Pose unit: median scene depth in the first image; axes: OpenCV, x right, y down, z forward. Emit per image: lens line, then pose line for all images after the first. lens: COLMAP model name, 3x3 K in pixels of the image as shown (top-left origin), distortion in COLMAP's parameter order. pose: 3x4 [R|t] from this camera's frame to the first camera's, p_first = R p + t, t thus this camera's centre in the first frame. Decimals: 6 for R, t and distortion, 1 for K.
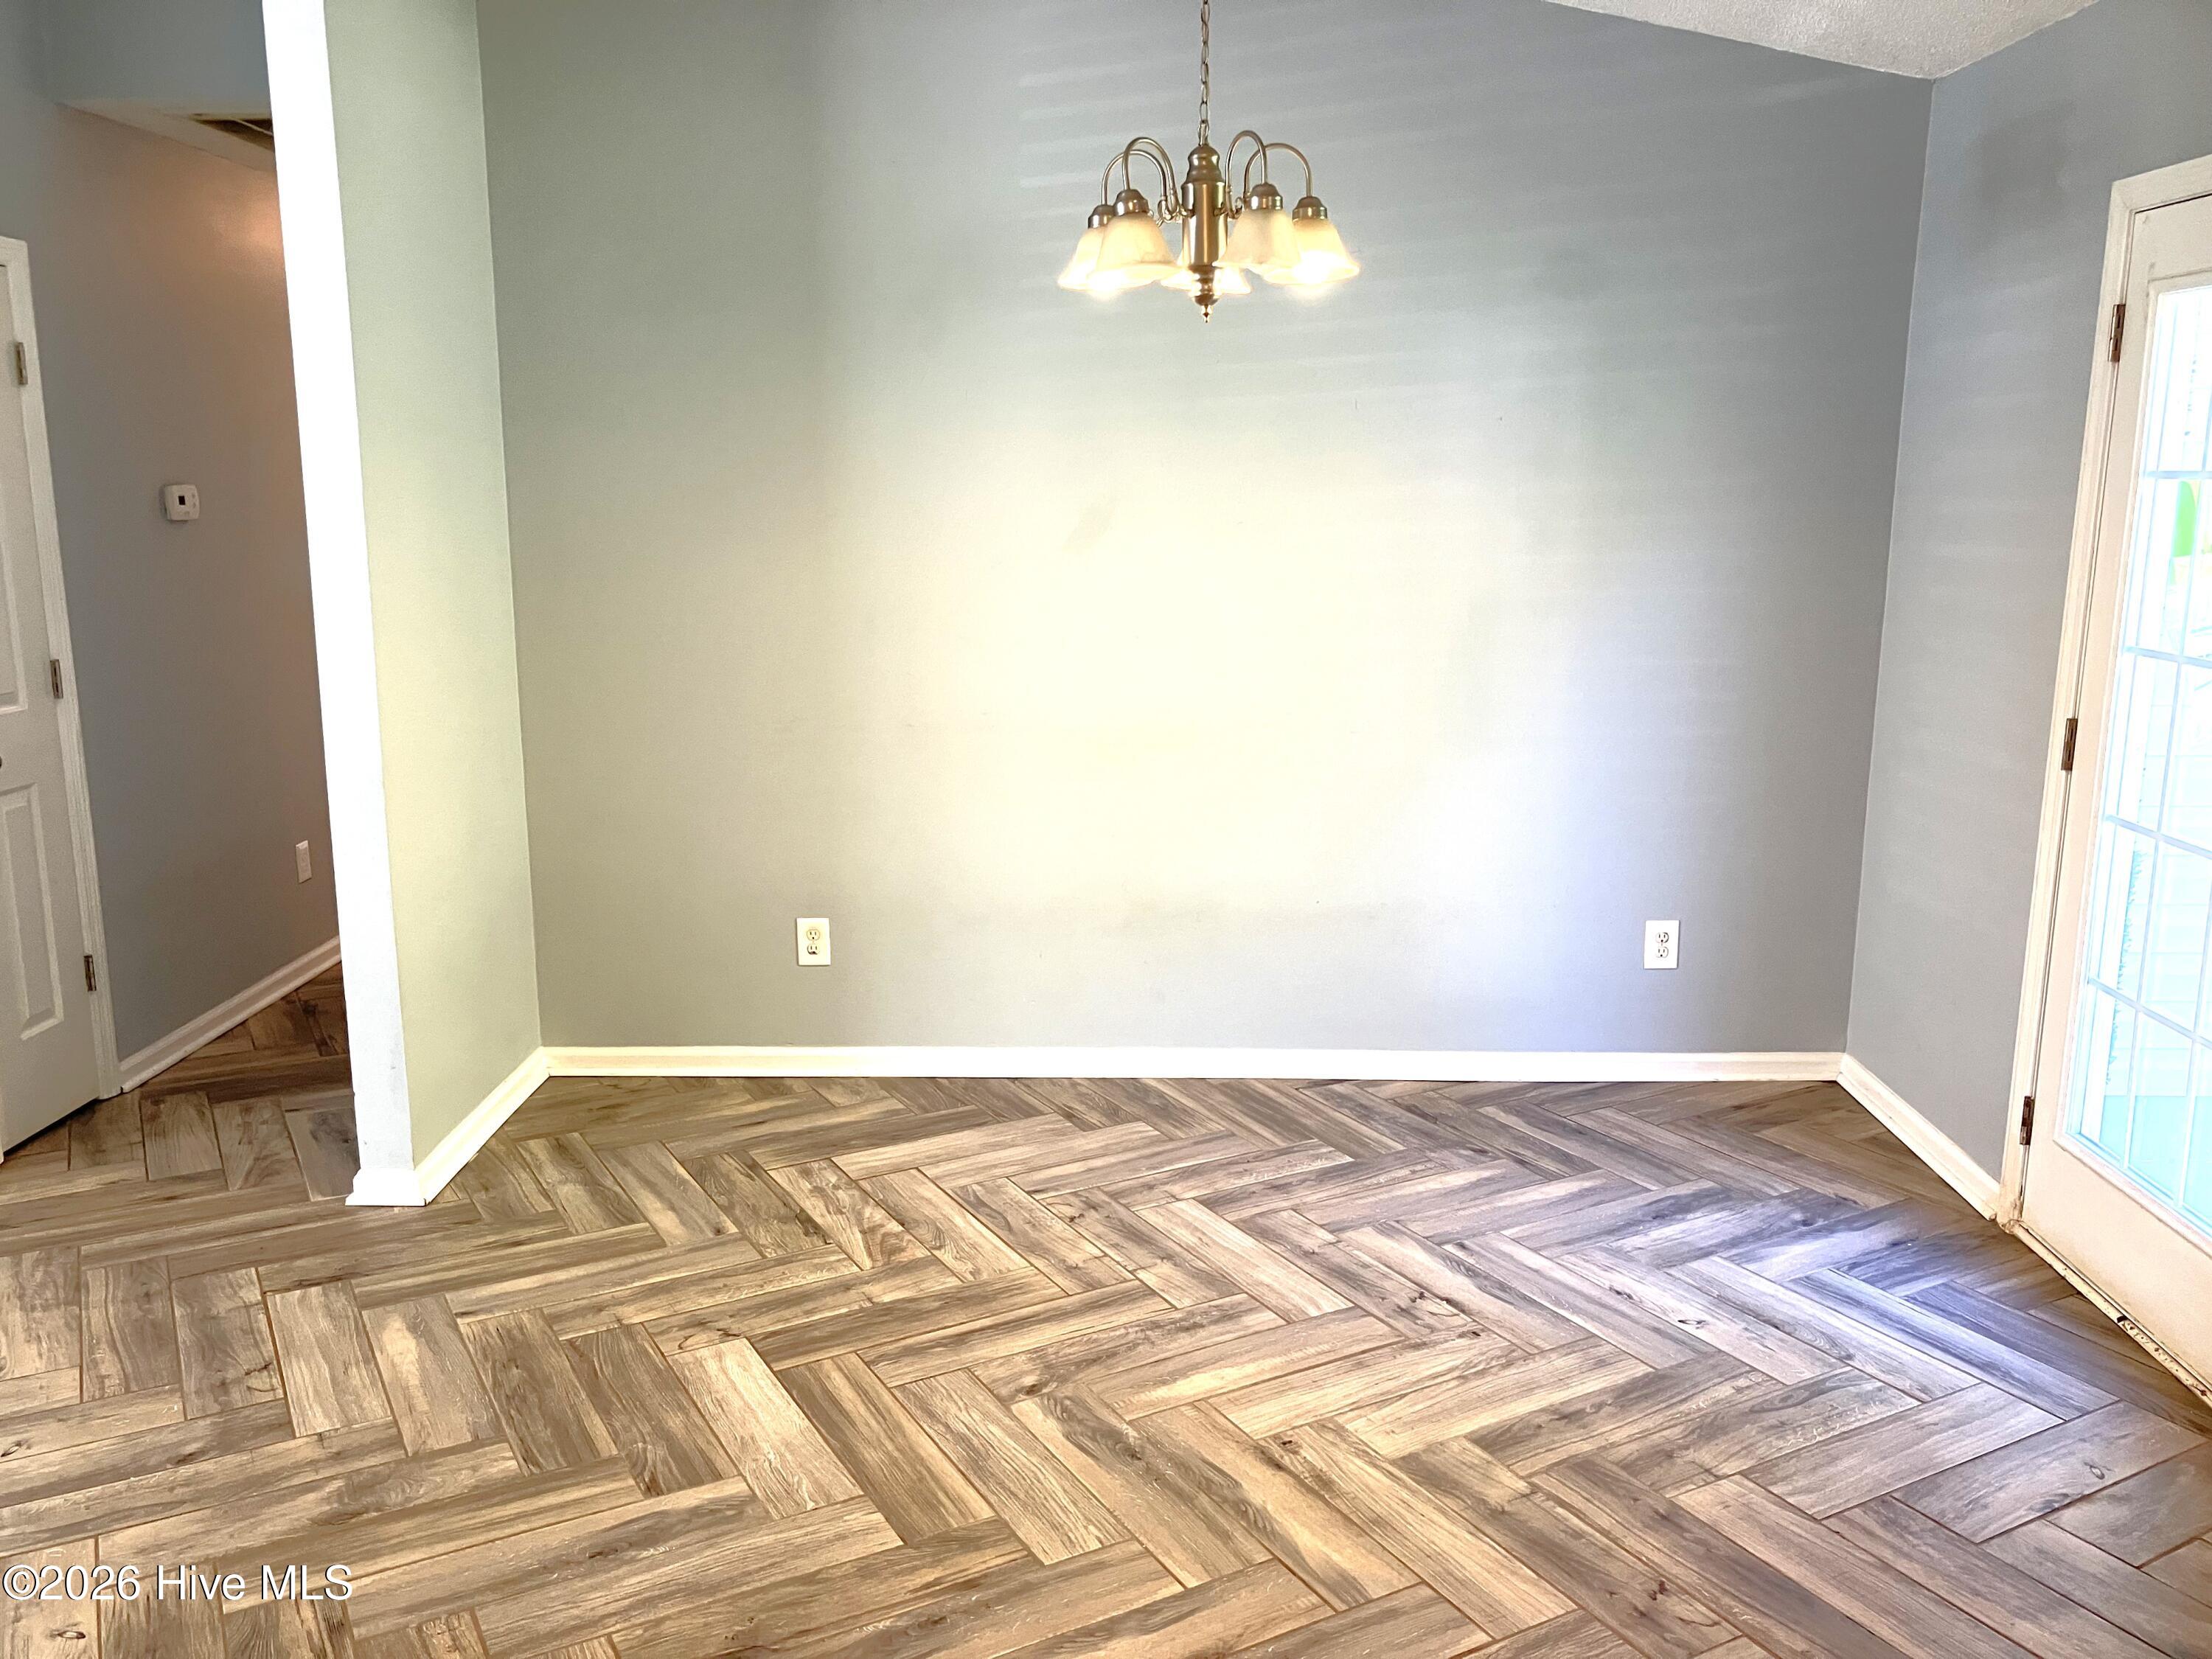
lens RADIAL K [[1861.8, 0, 1112.0], [0, 1861.8, 832.2], [0, 0, 1]] dist [0.000837, 0.000323]
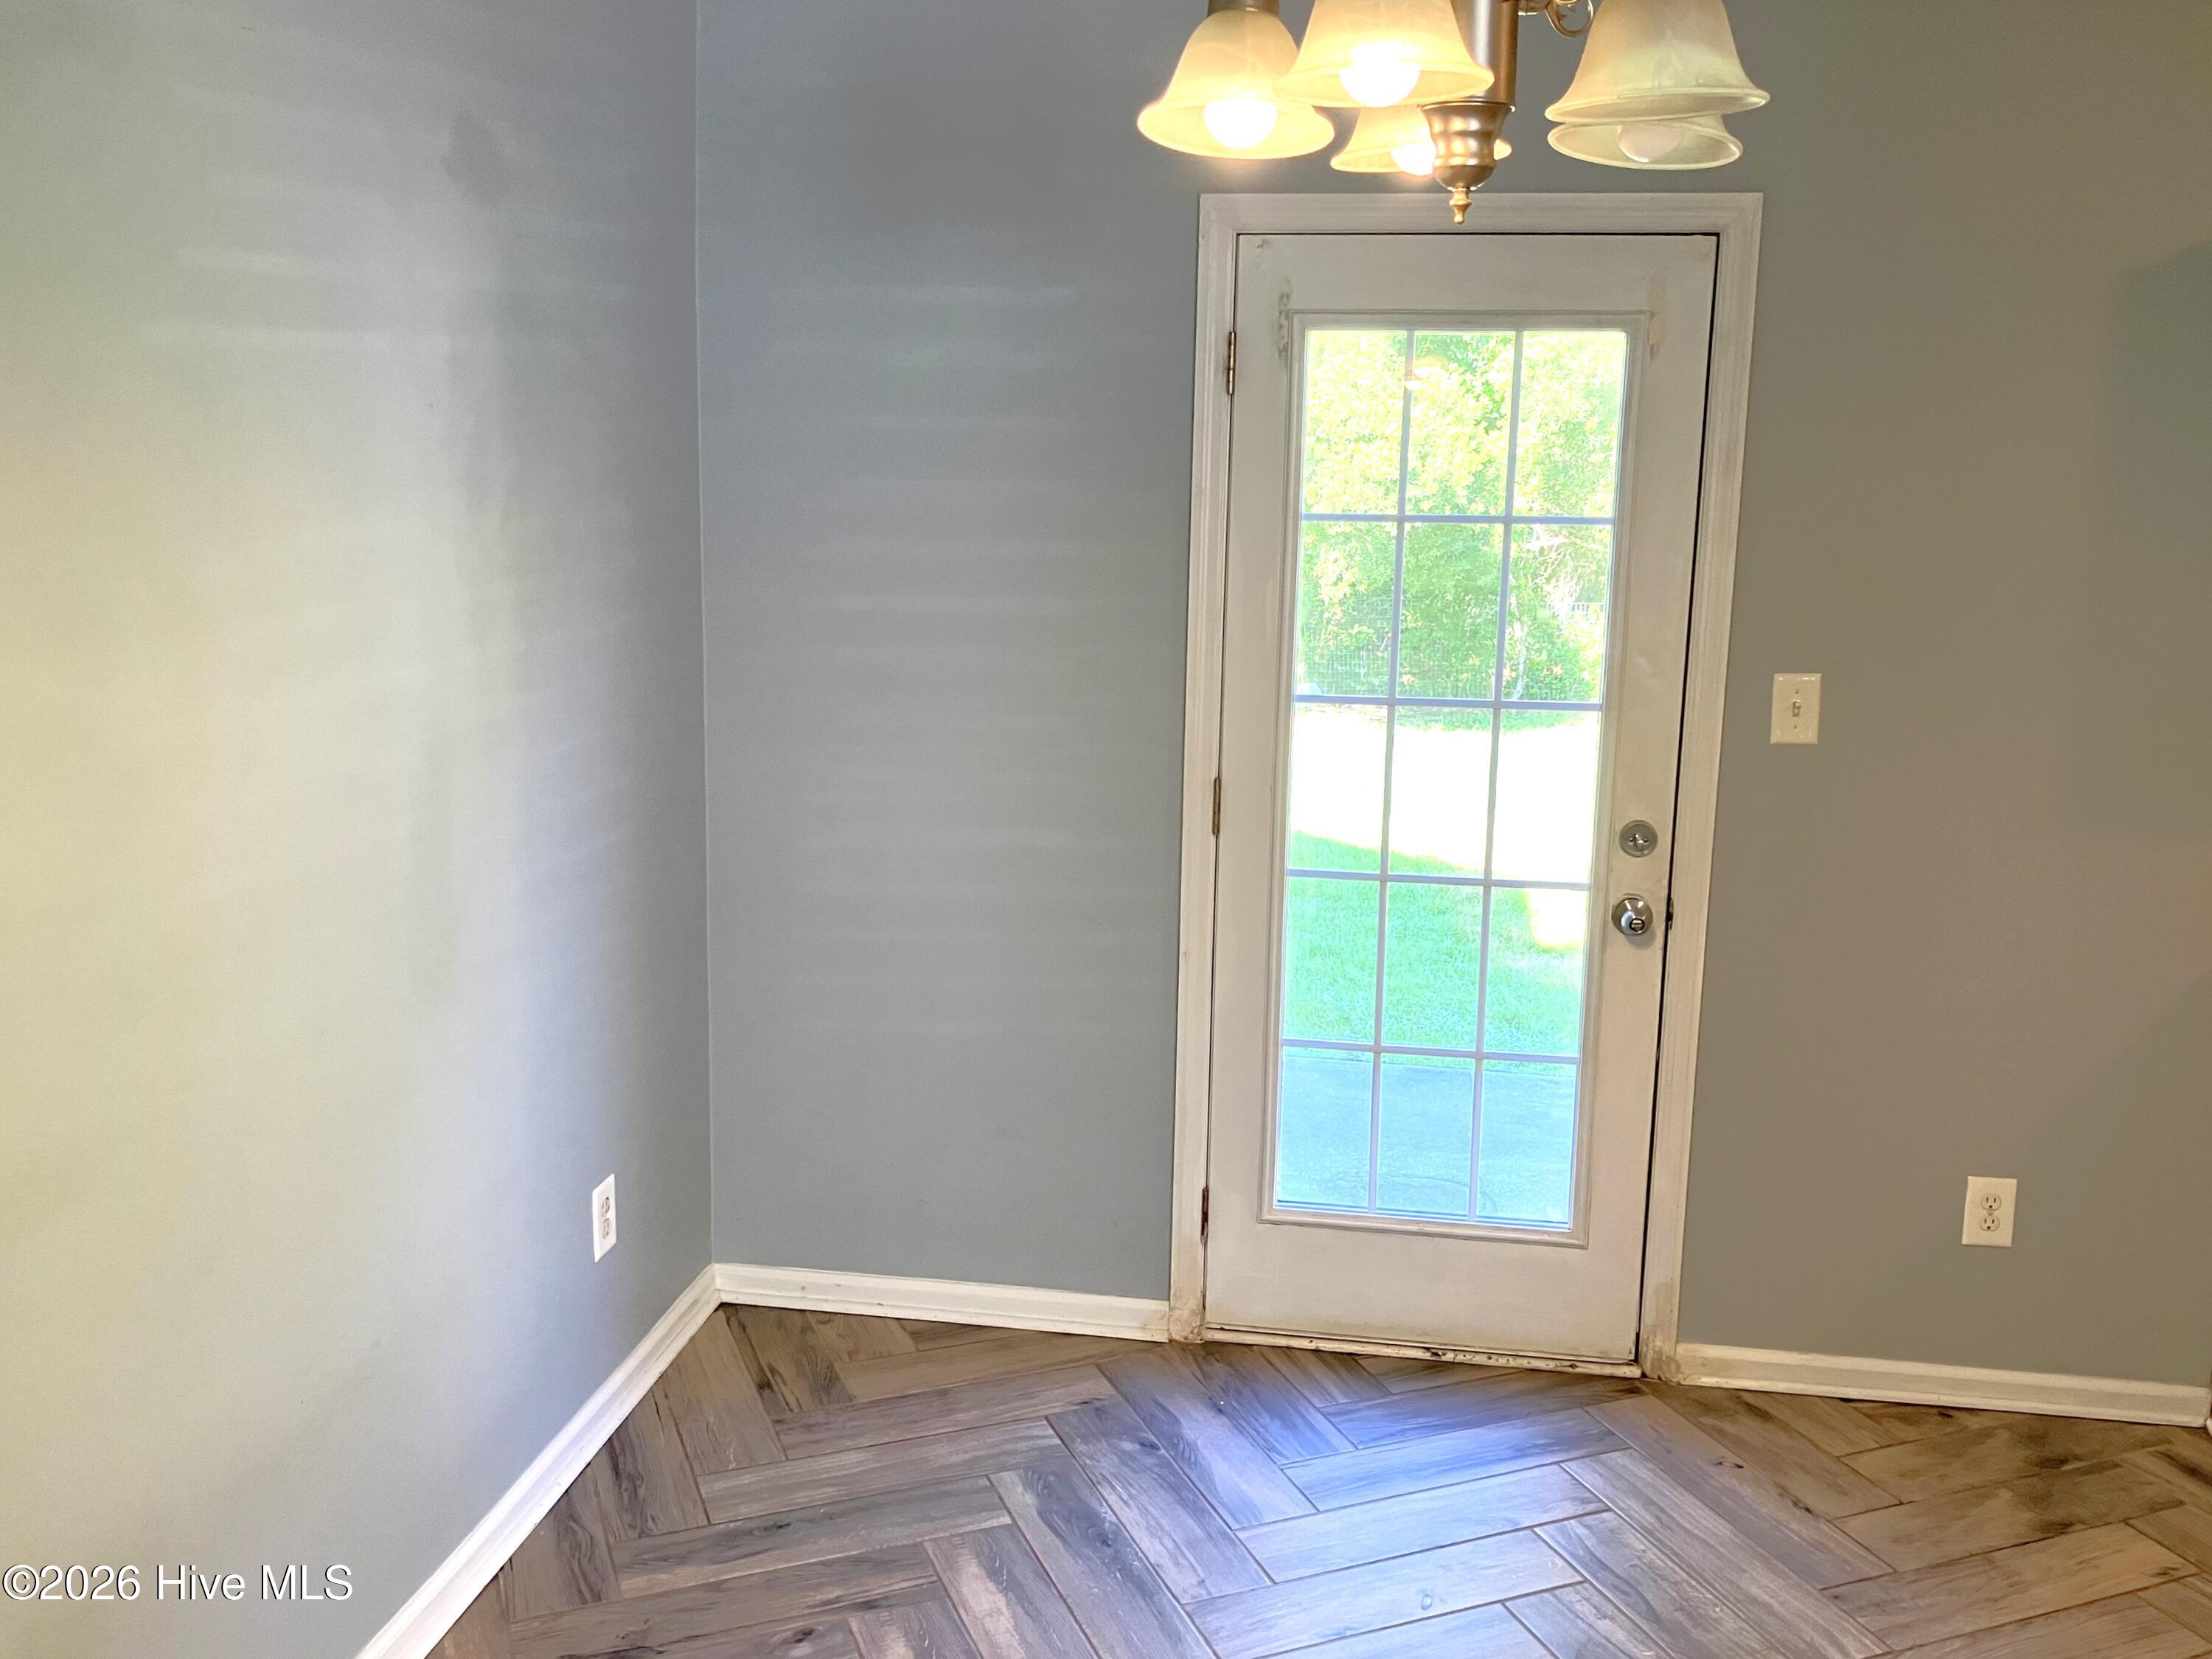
lens RADIAL K [[1861.8, 0, 1109.6], [0, 1861.8, 828.7], [0, 0, 1]] dist [0.000837, 0.000323]
pose [[0.125569, -0.169552, 0.977489, -0.353362], [0.171972, 0.974092, 0.146871, -0.162876], [-0.977066, 0.149658, 0.151474, 0.817871]]
